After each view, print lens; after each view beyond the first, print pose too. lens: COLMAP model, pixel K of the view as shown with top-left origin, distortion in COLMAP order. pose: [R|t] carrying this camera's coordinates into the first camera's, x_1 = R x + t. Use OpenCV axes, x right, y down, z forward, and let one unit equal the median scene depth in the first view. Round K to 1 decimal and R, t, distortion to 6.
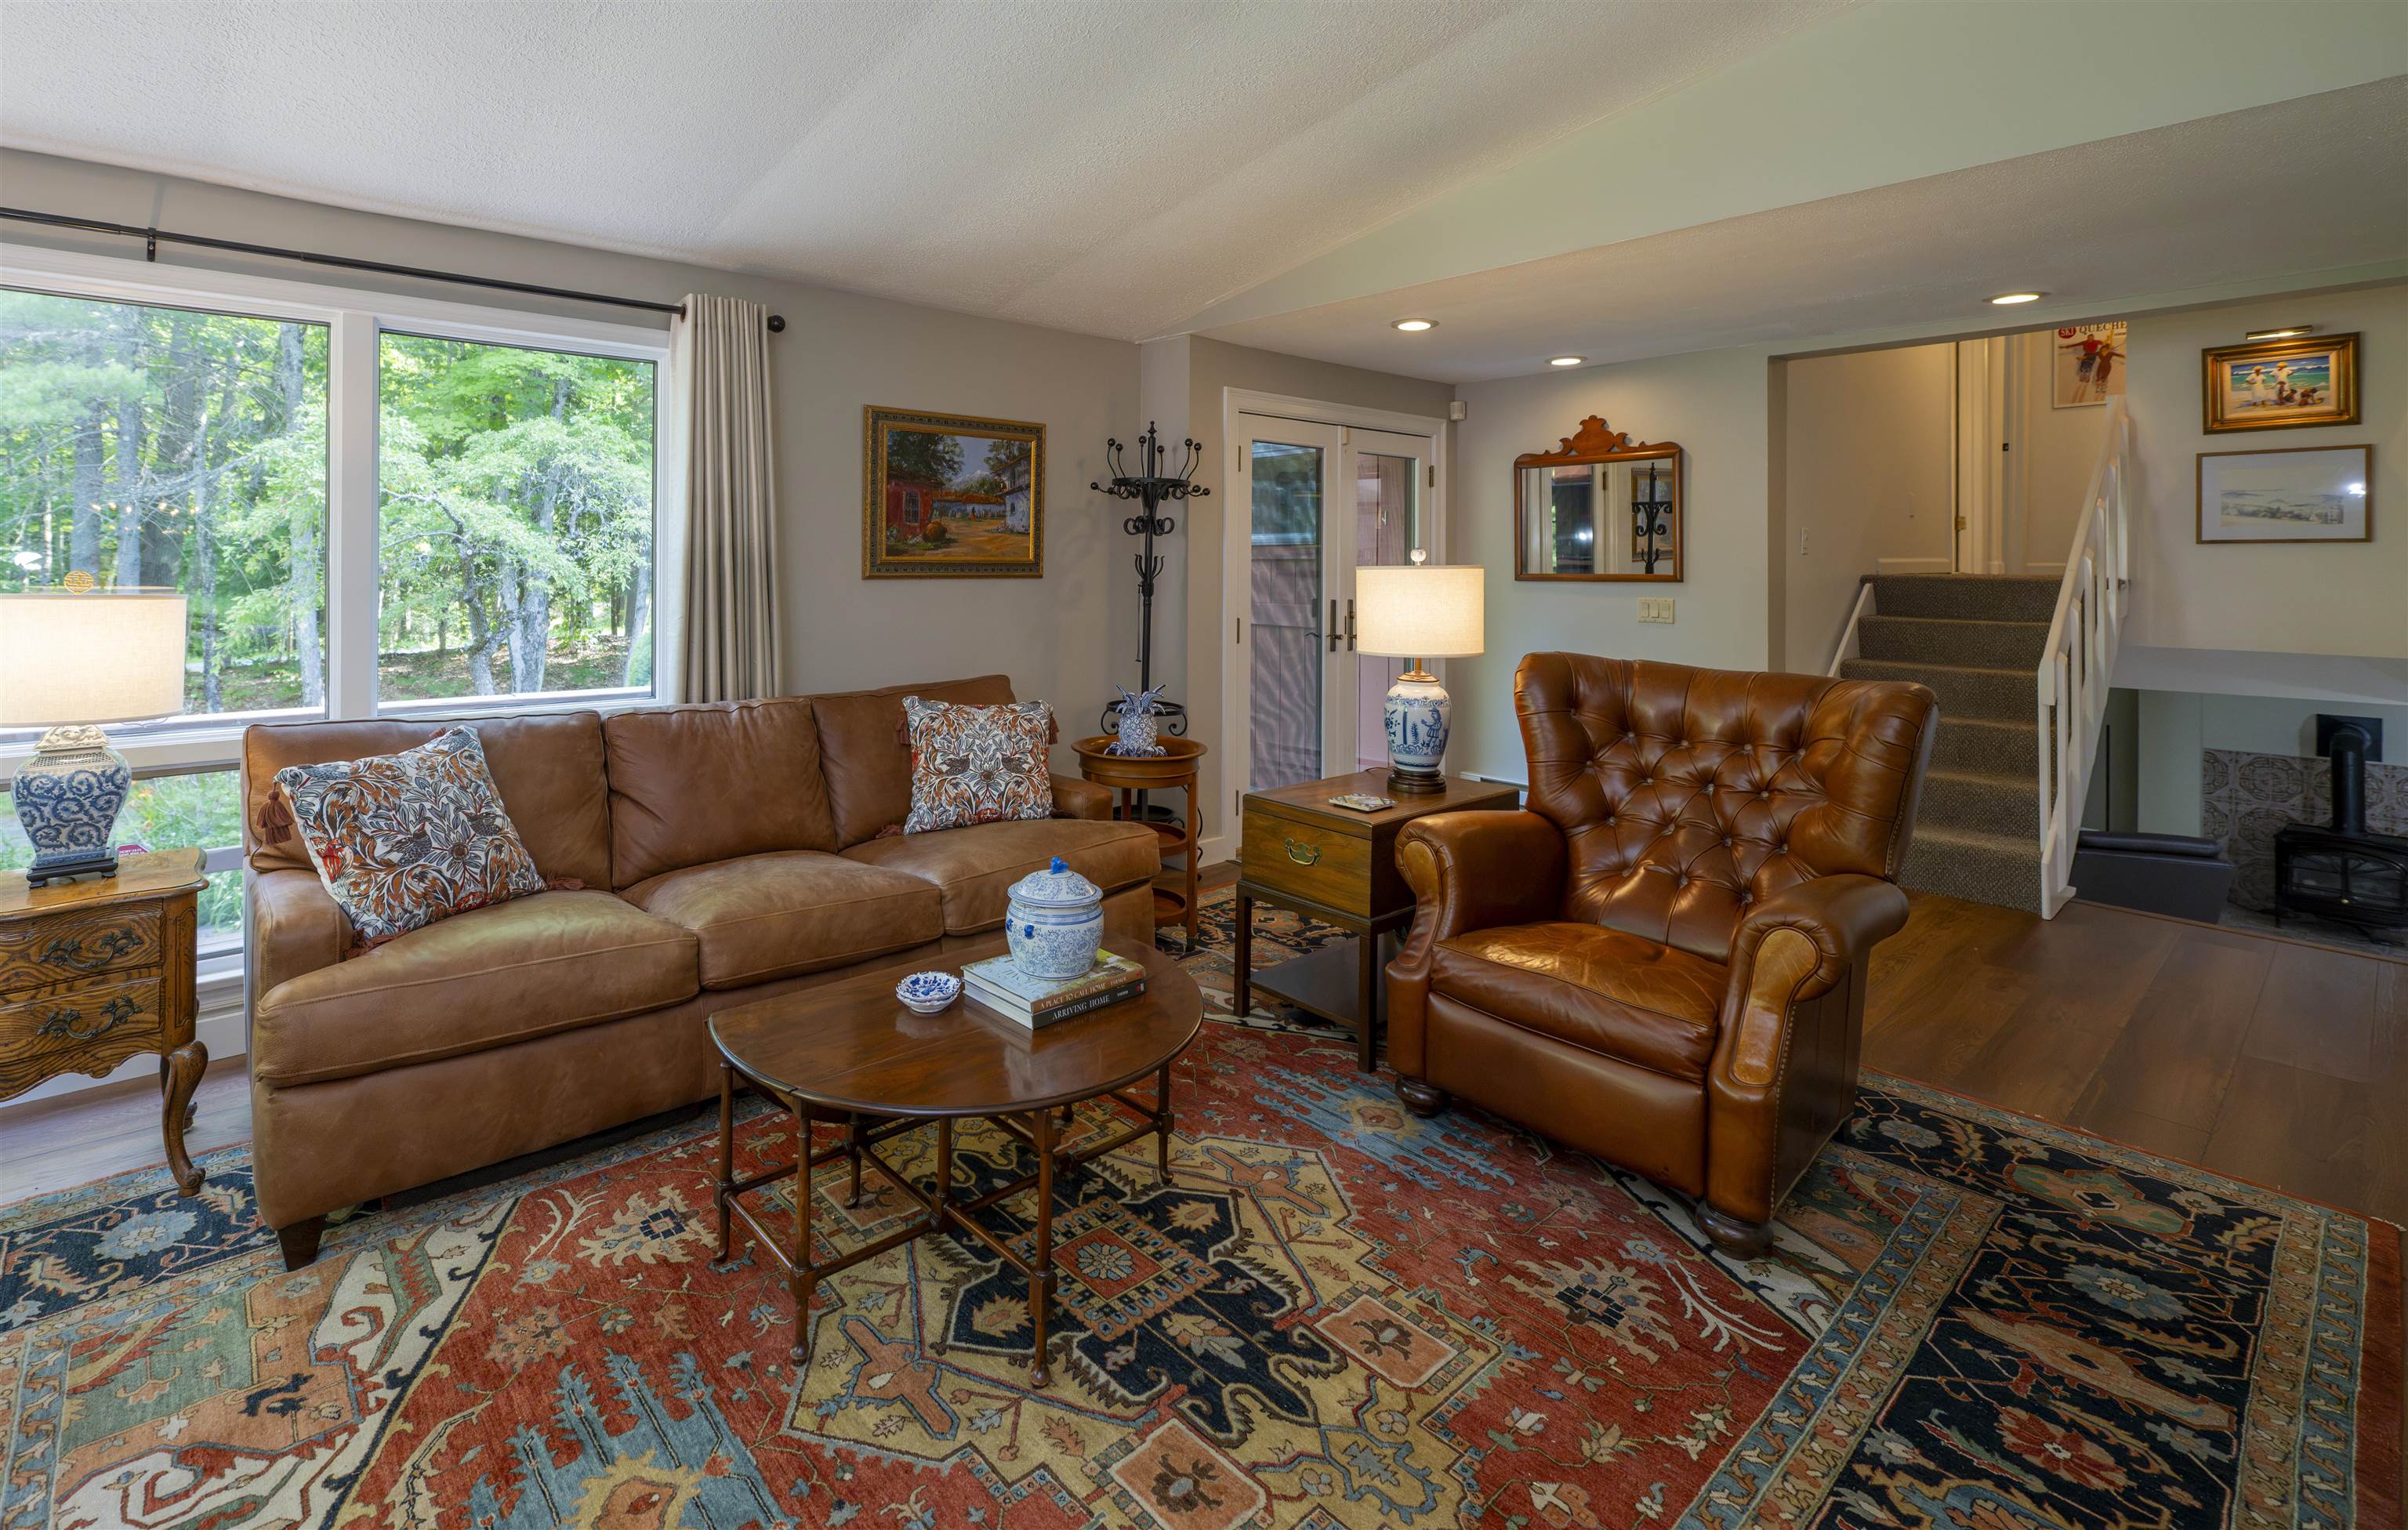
lens RADIAL K [[1116.6, 0, 1065.2], [0, 1116.6, 577.0], [0, 0, 1]] dist [0.001513, 0.000407]
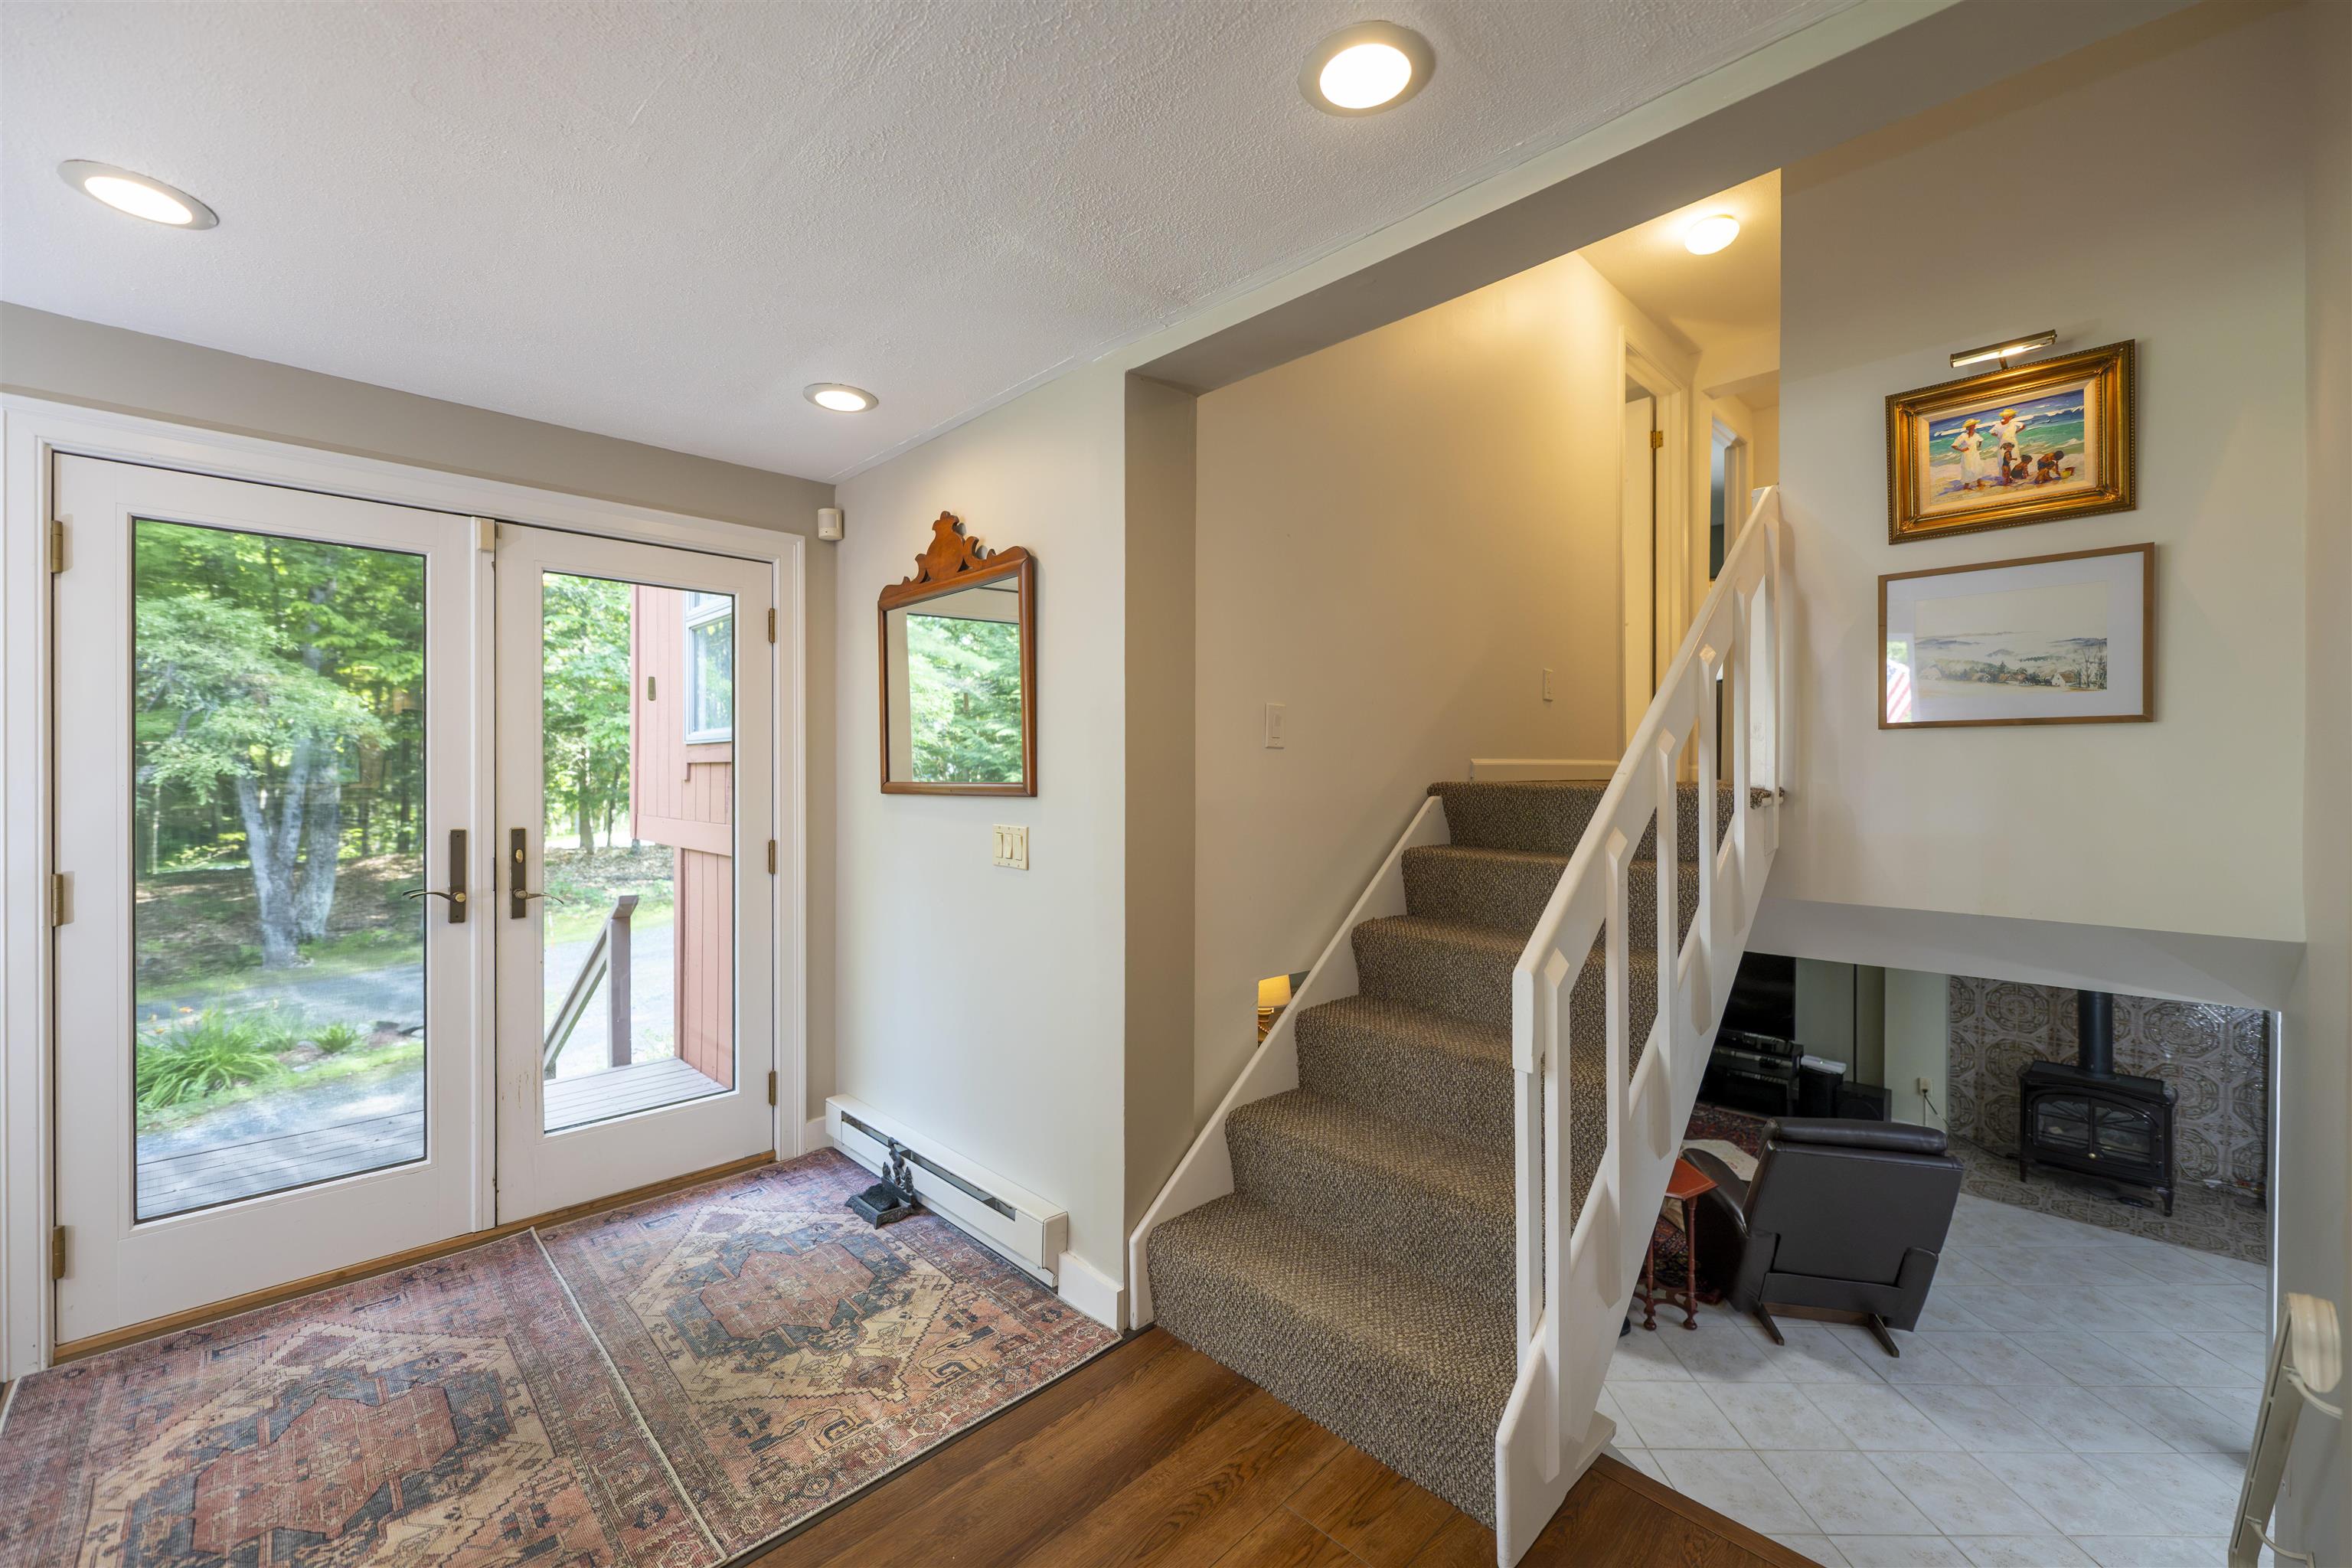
lens RADIAL K [[928.7, 0, 1198.9], [0, 928.7, 784.8], [0, 0, 1]] dist [-0.001222, -0.000329]
pose [[0.995869, -0.002302, 0.090770, 0.609319], [0.002111, 0.999995, 0.002204, -0.002063], [-0.090775, -0.002003, 0.995869, 0.545128]]
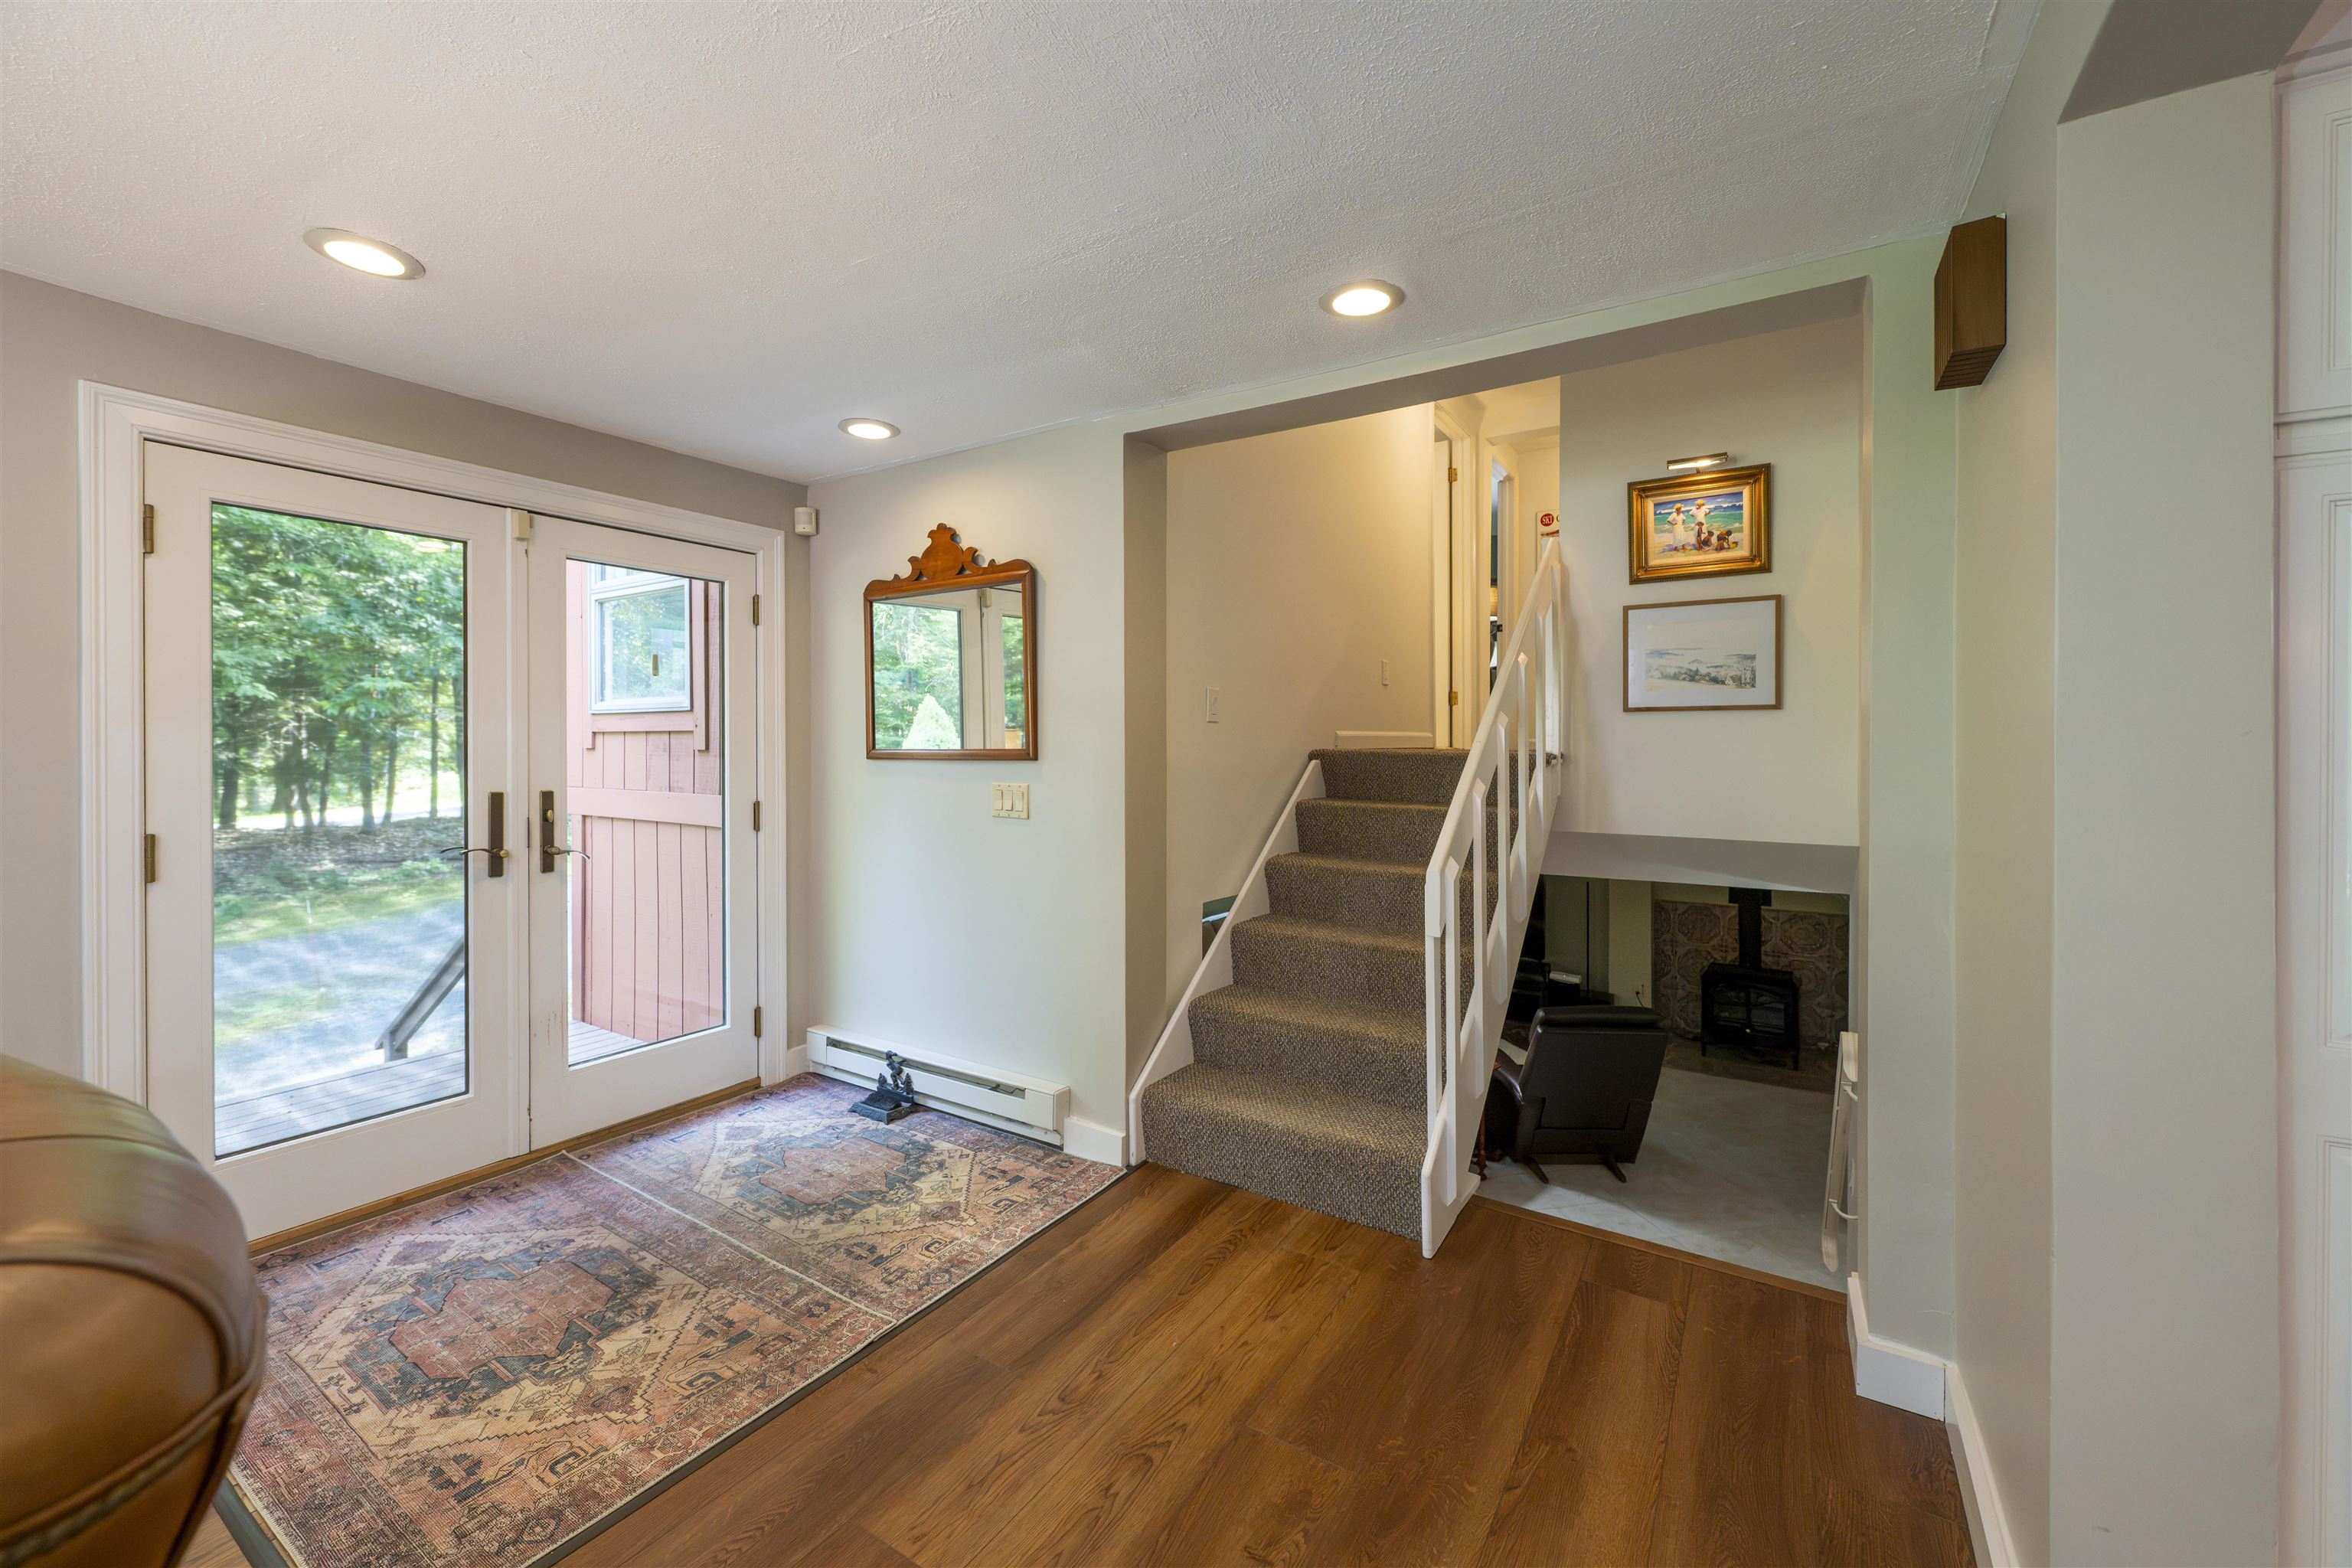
lens RADIAL K [[928.7, 0, 1186.8], [0, 928.7, 756.6], [0, 0, 1]] dist [-0.001222, -0.000329]
pose [[0.951088, -0.004242, 0.308892, 0.475779], [0.003290, 0.999988, 0.003603, 0.000824], [-0.308903, -0.002410, 0.951090, 0.429557]]
